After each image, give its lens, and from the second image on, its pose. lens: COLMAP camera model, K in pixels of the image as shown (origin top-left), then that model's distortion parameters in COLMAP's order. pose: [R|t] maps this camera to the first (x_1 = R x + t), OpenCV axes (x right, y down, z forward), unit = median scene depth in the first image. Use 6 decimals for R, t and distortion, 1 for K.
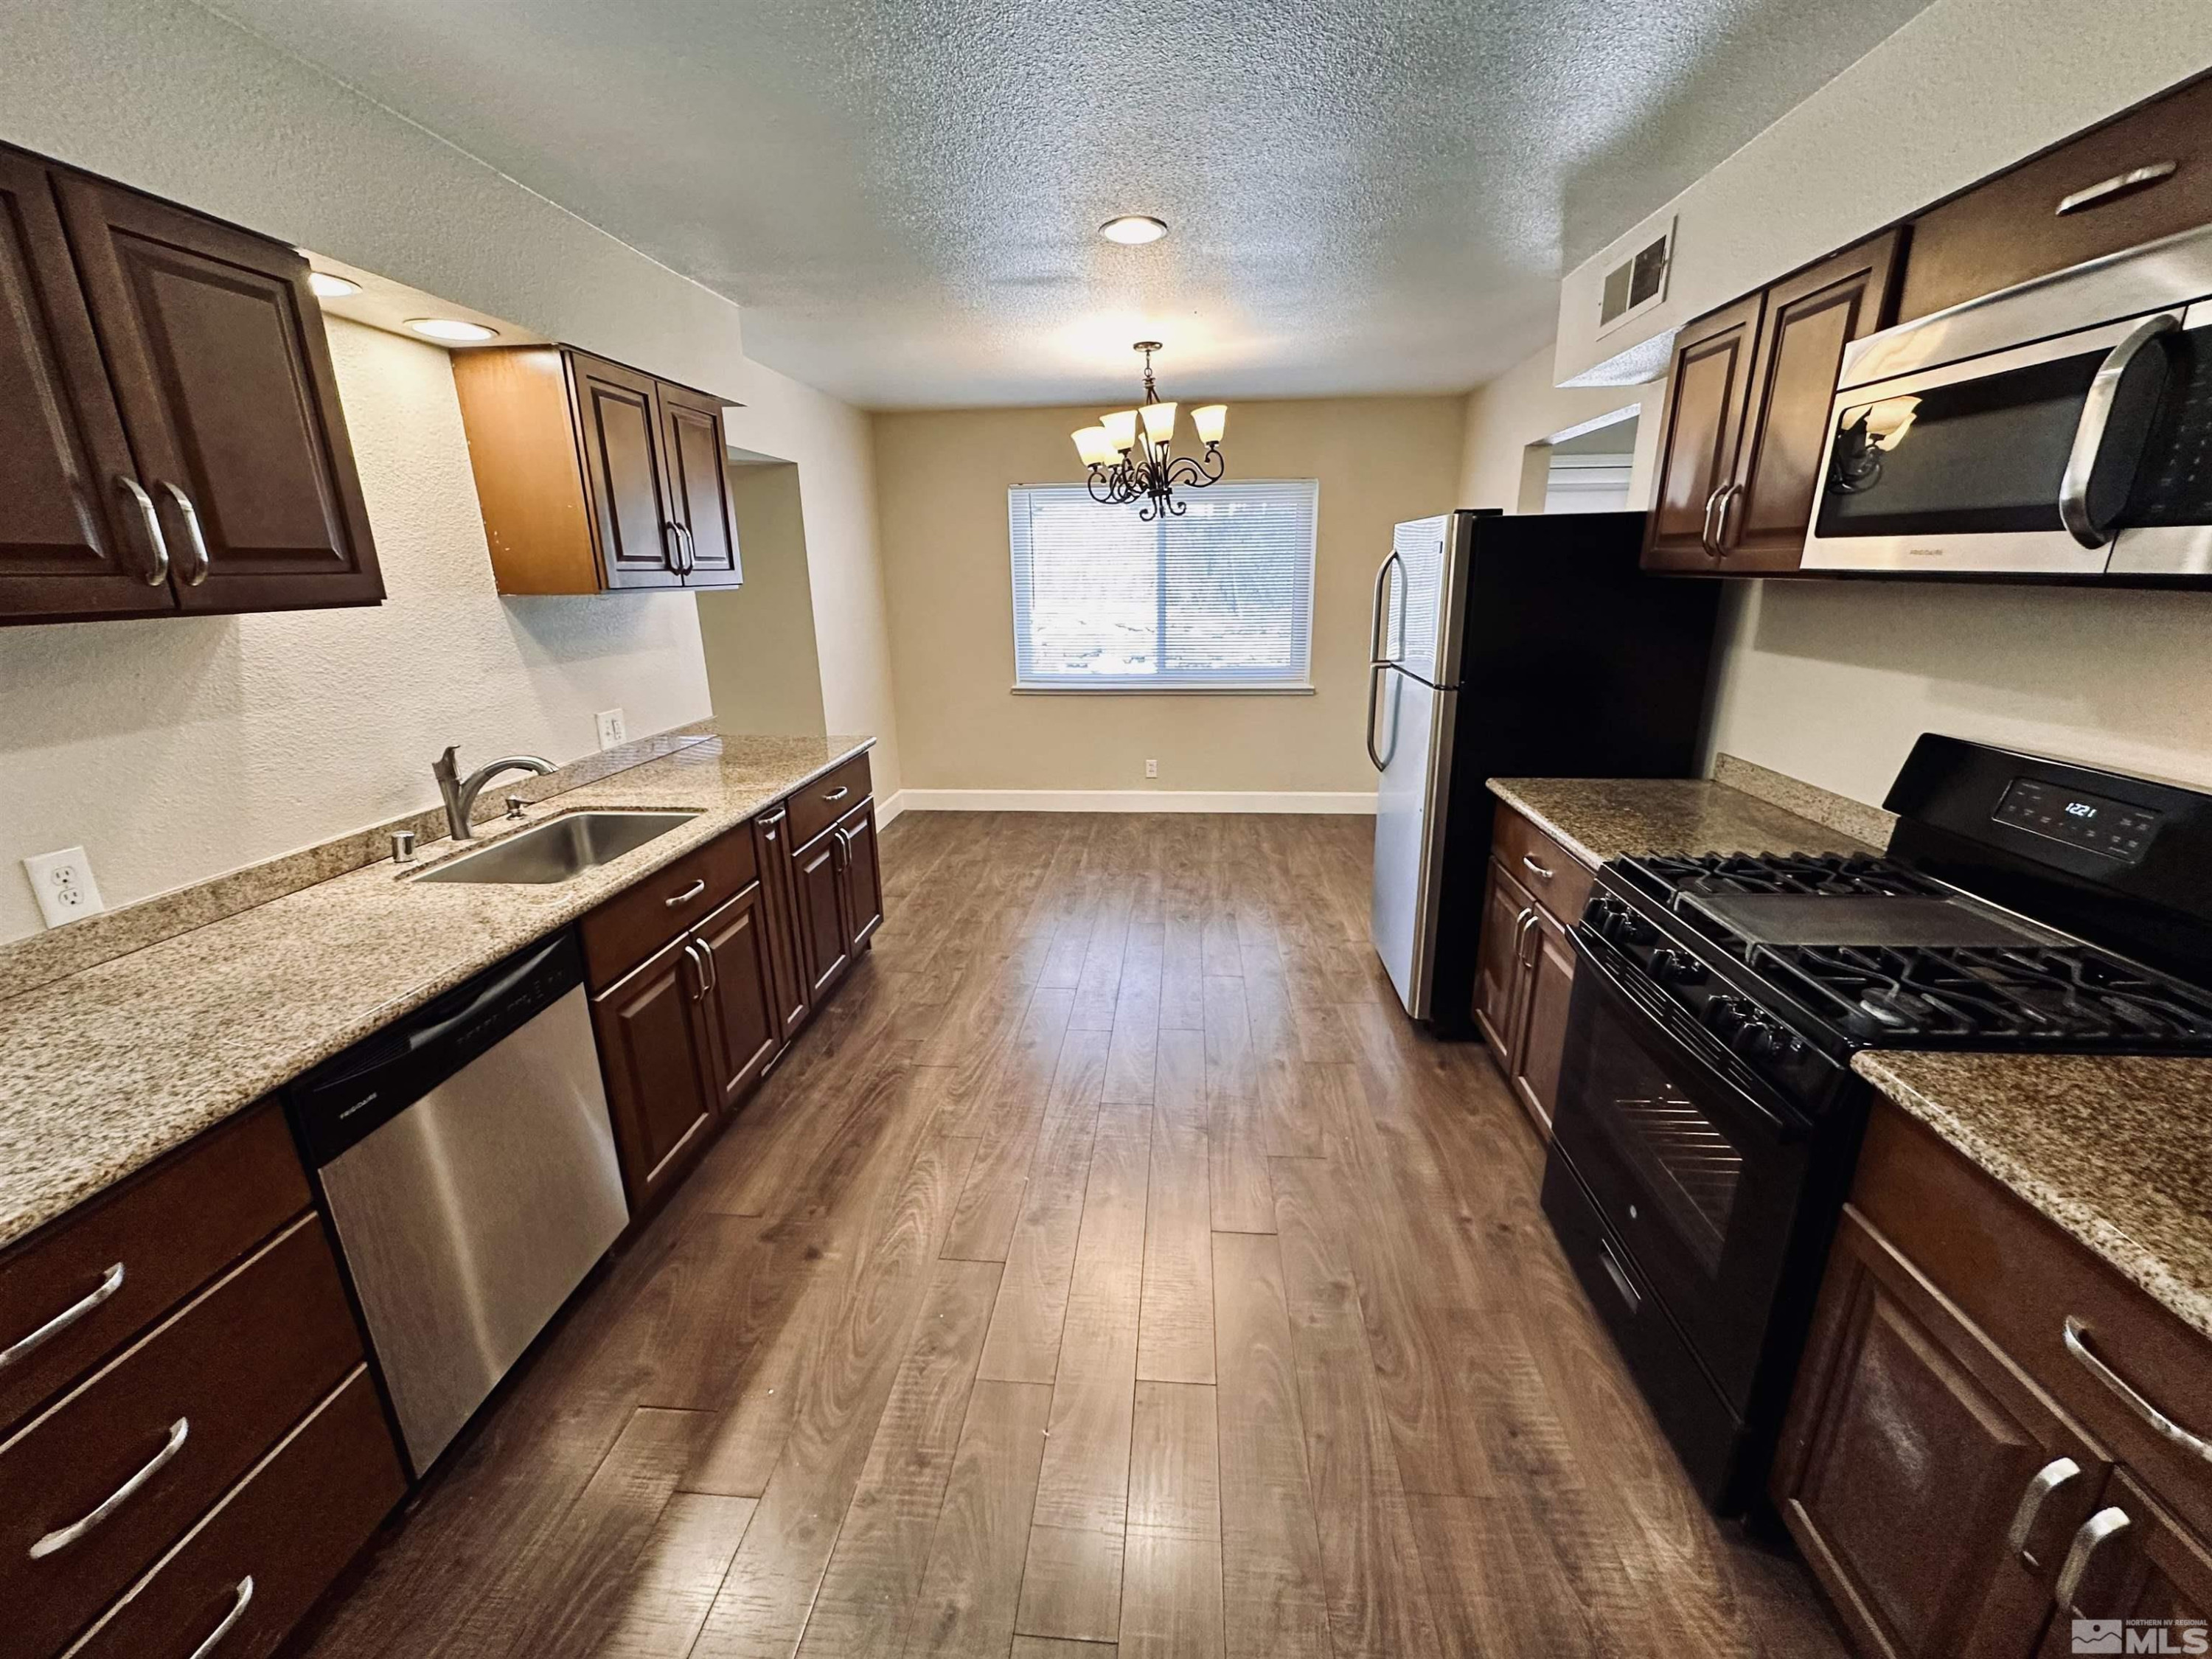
lens RADIAL K [[882.1, 0, 1107.7], [0, 882.1, 825.1], [0, 0, 1]] dist [-0.001689, 0.000435]
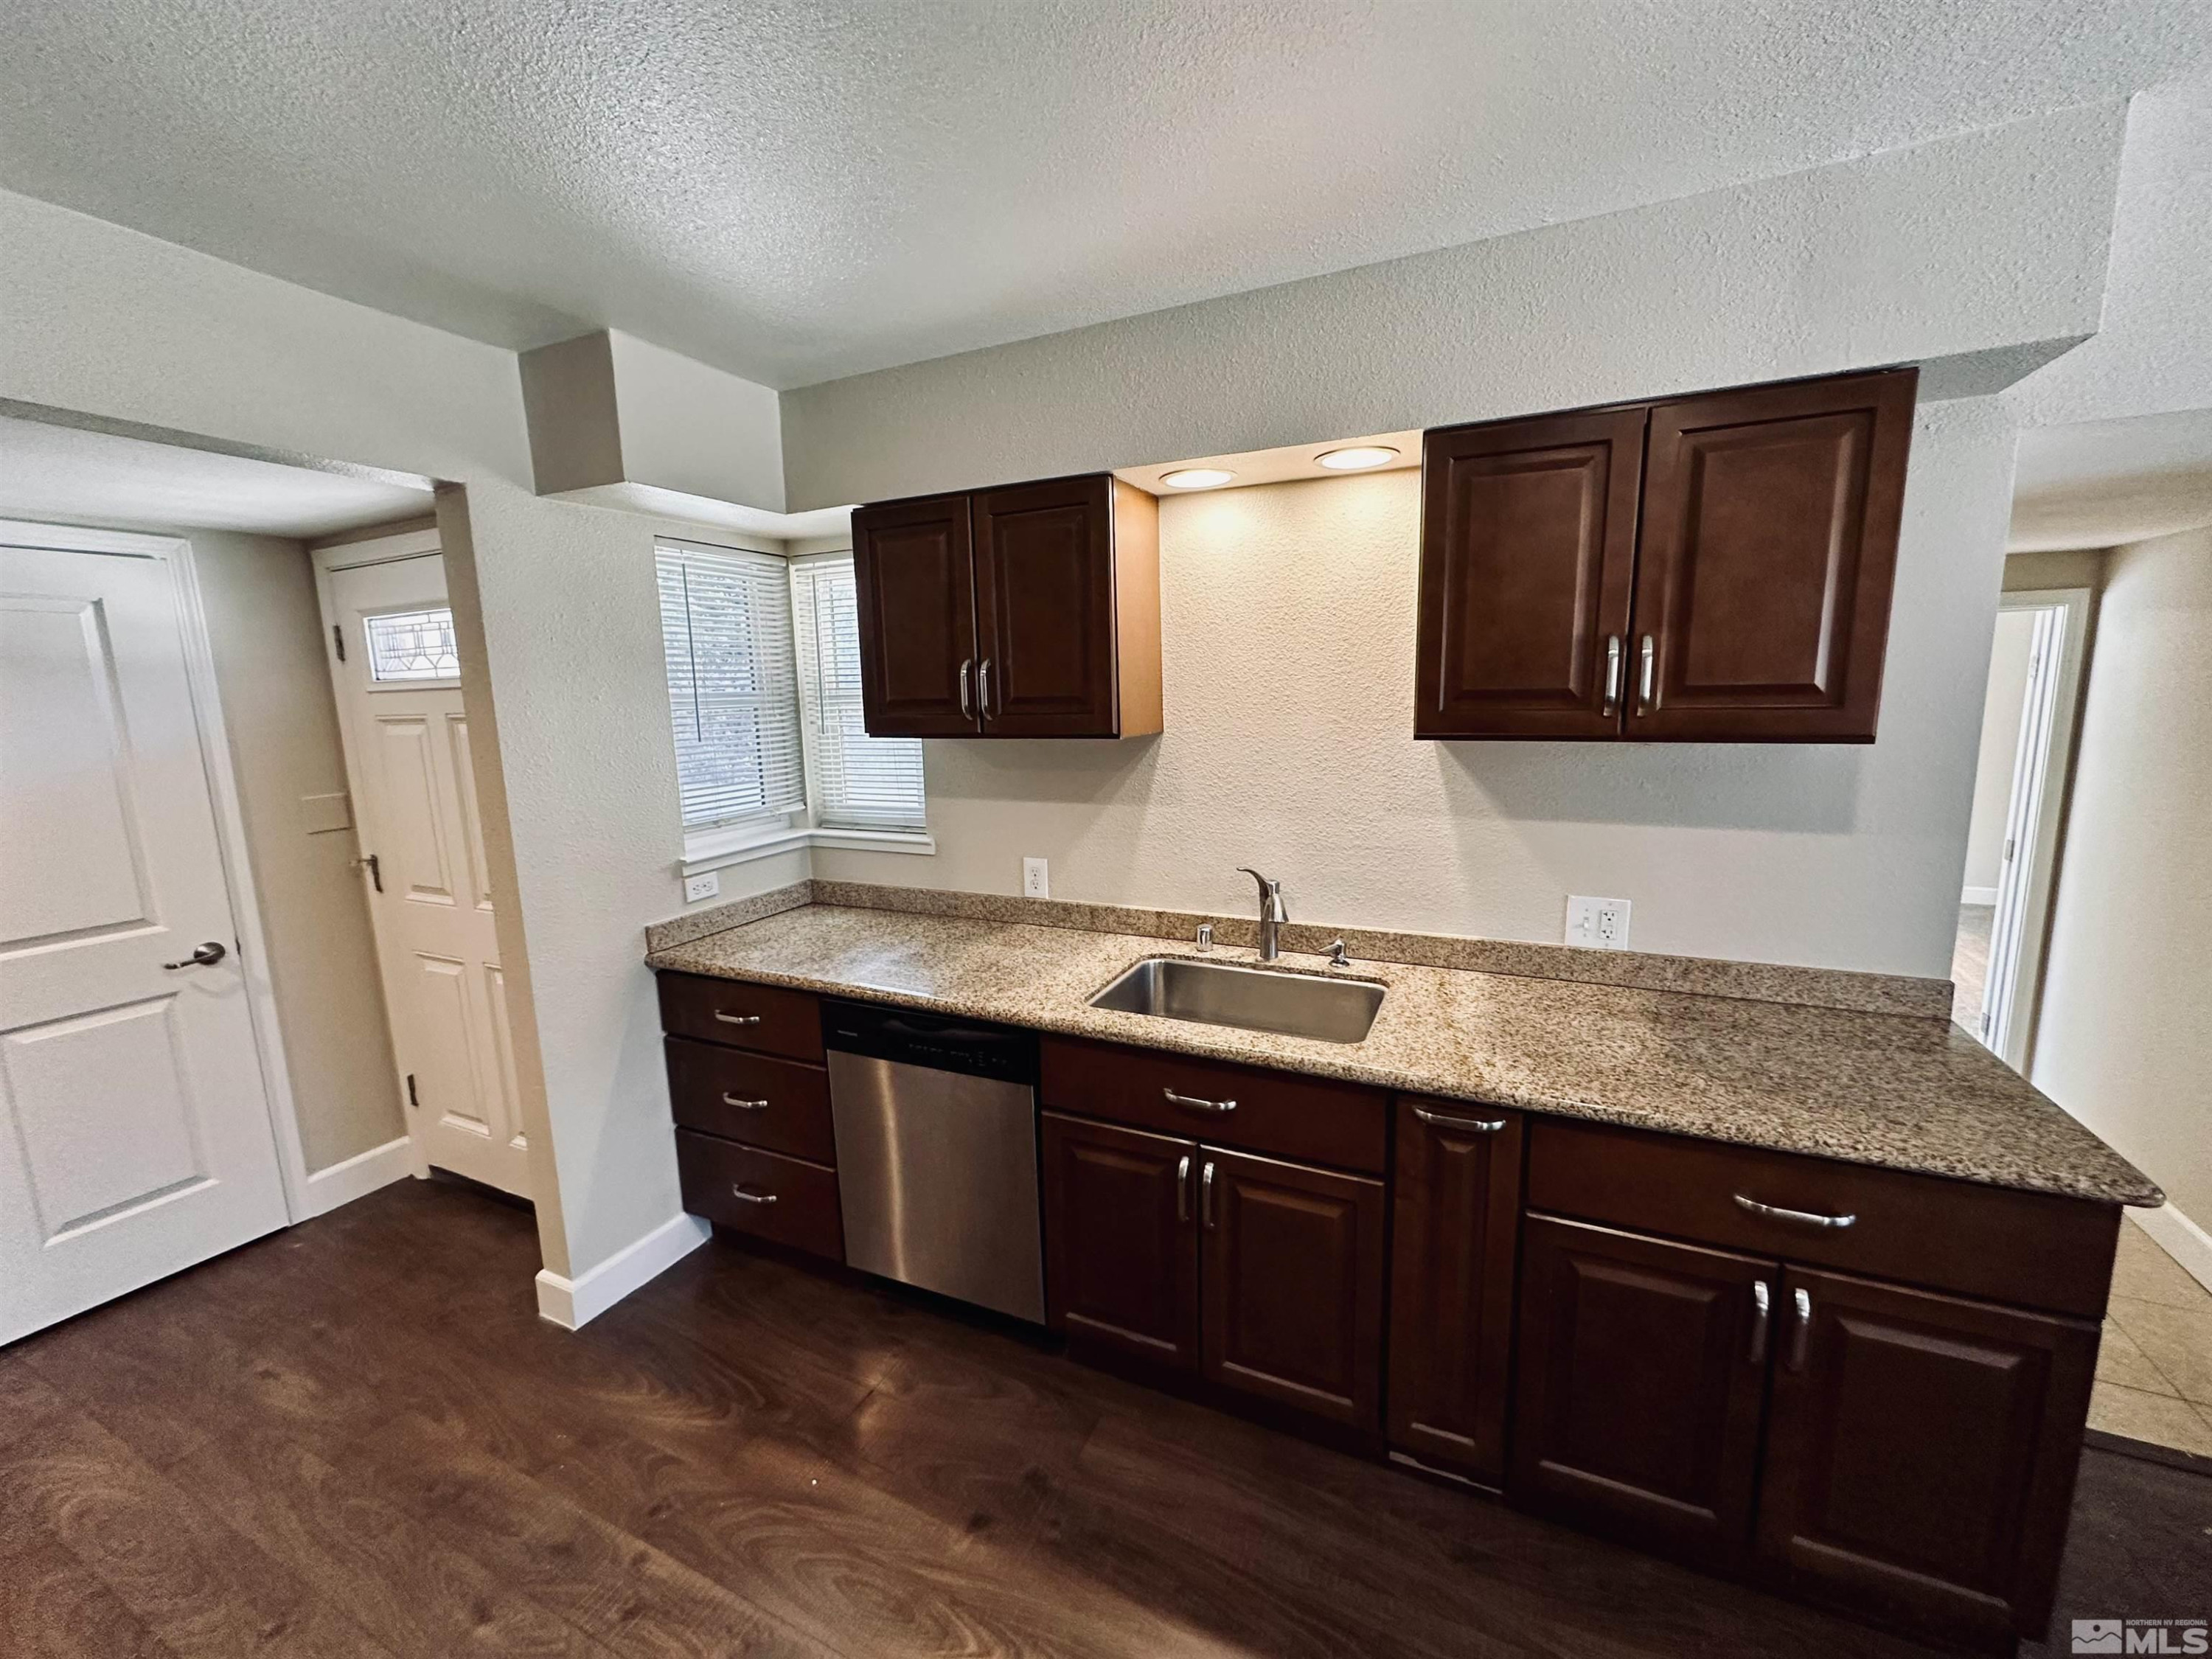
lens RADIAL K [[888.2, 0, 1112.9], [0, 888.2, 825.2], [0, 0, 1]] dist [-0.004023, -0.000325]
pose [[-0.343210, 0.170313, -0.923689, 0.282153], [-0.238095, 0.935526, 0.260963, -0.377658], [0.908580, 0.309491, -0.280531, 1.138810]]
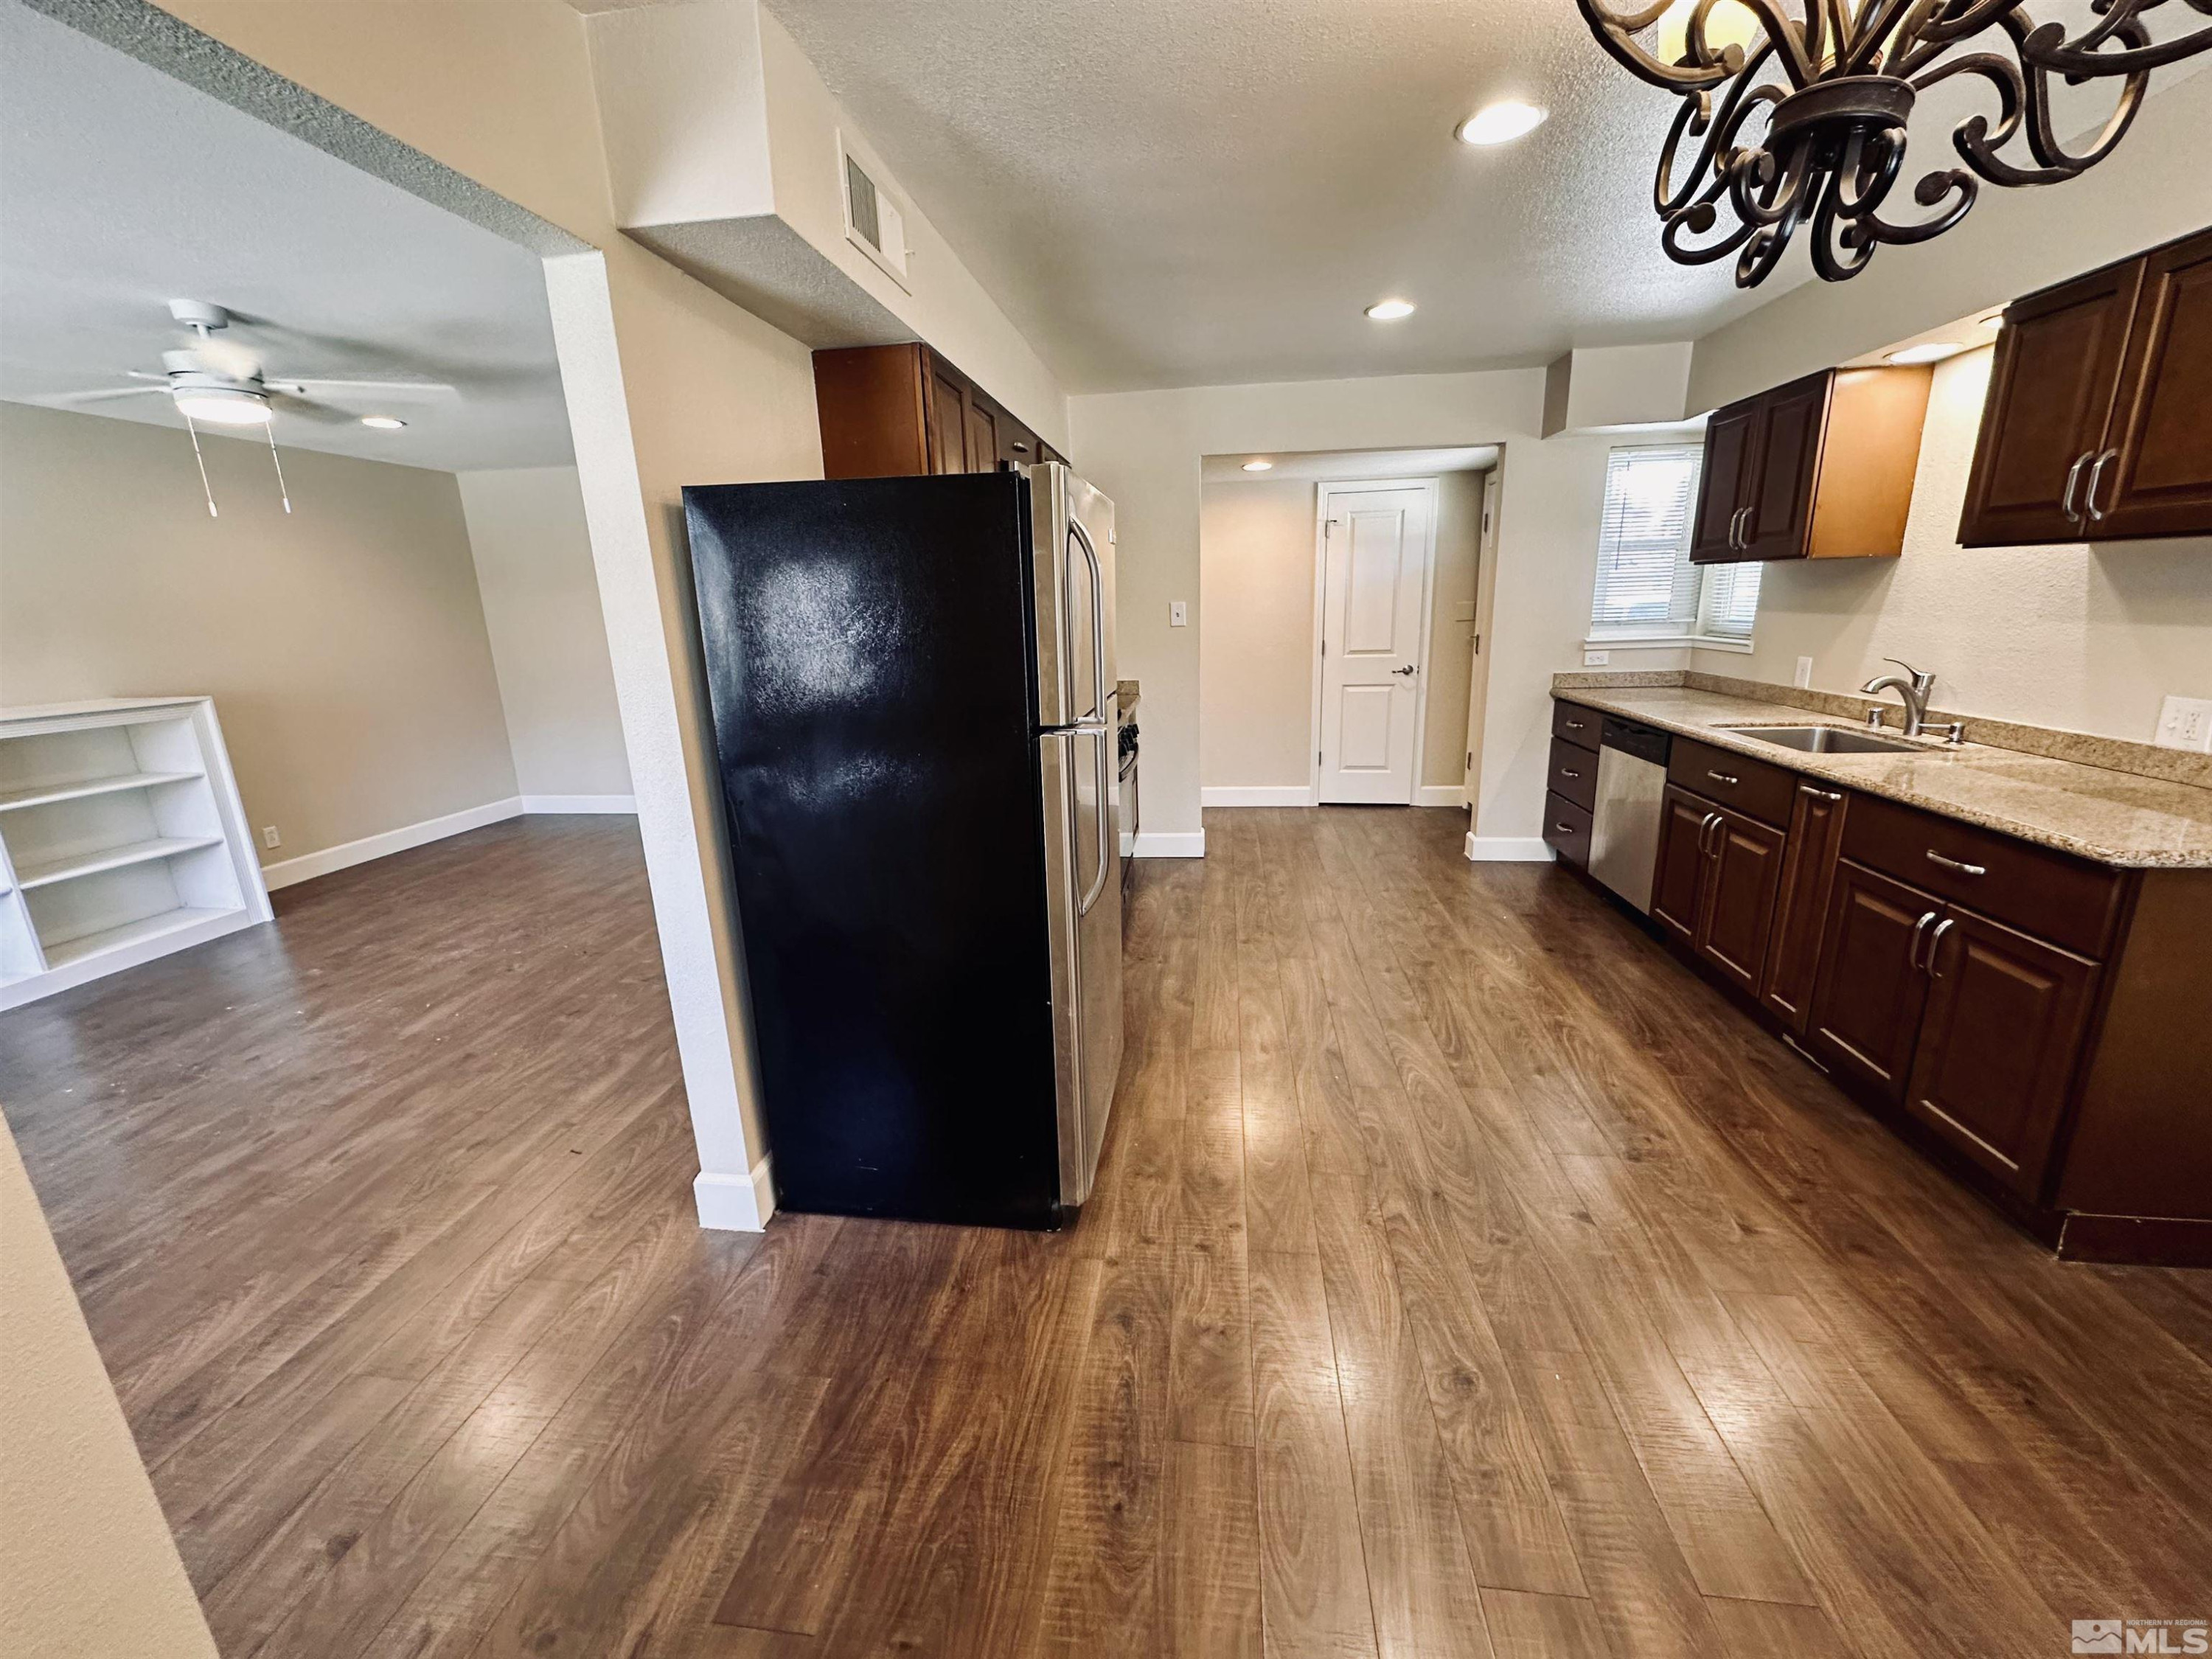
lens RADIAL K [[877.5, 0, 1103.2], [0, 877.5, 835.2], [0, 0, 1]] dist [-0.003805, -0.000031]
pose [[-0.998018, 0.033000, 0.053573, 0.432325], [0.056174, 0.850889, 0.522334, -0.641869], [-0.028347, 0.524309, -0.851056, 2.348442]]
